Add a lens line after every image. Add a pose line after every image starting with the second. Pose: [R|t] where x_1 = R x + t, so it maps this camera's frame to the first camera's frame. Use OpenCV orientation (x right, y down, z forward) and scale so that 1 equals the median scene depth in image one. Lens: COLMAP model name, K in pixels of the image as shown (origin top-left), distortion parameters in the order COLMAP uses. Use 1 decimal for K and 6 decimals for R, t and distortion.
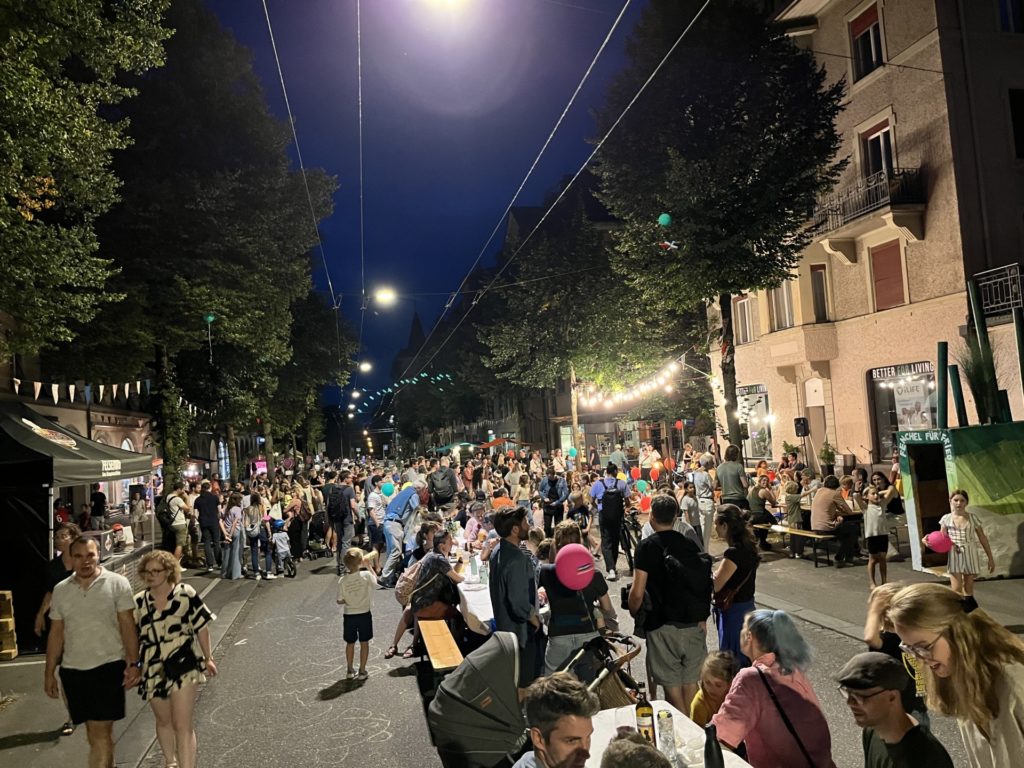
lens RADIAL K [[783.9, 0, 512.7], [0, 783.9, 399.5], [0, 0, 1]] dist [0.048264, -0.073049]
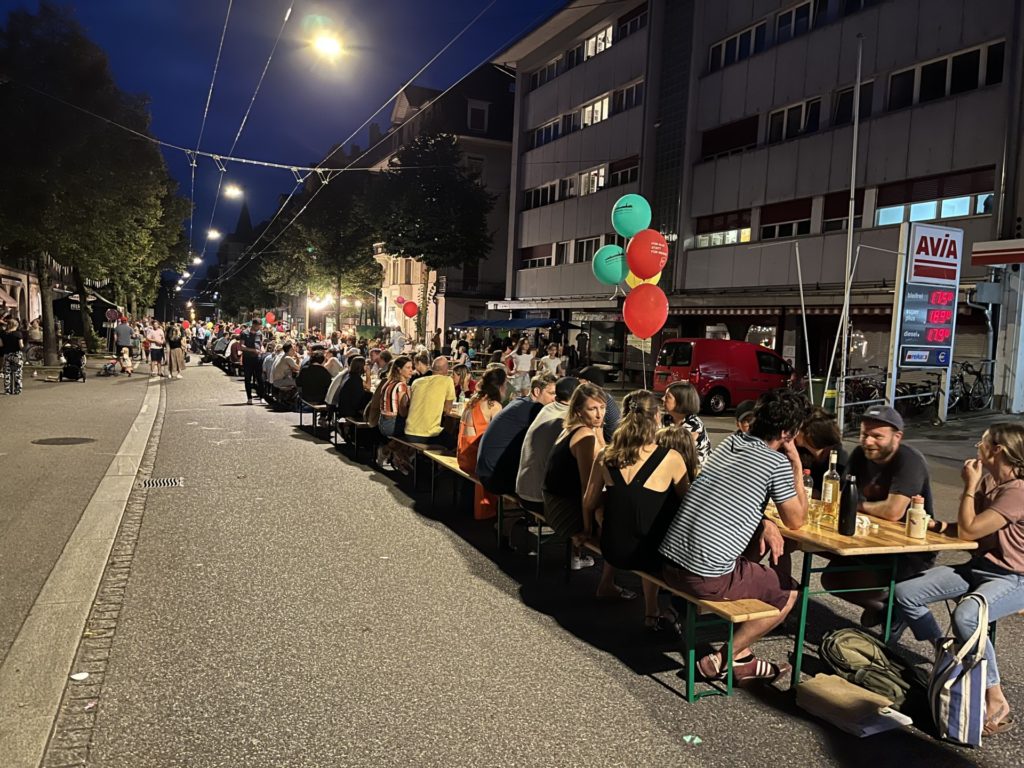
lens RADIAL K [[783.9, 0, 512.7], [0, 783.9, 399.5], [0, 0, 1]] dist [0.048264, -0.073049]
pose [[0.972881, 0.089985, 0.213085, 0.171297], [-0.116854, 0.986229, 0.117040, -0.050424], [-0.199619, -0.138765, 0.969998, -1.052619]]
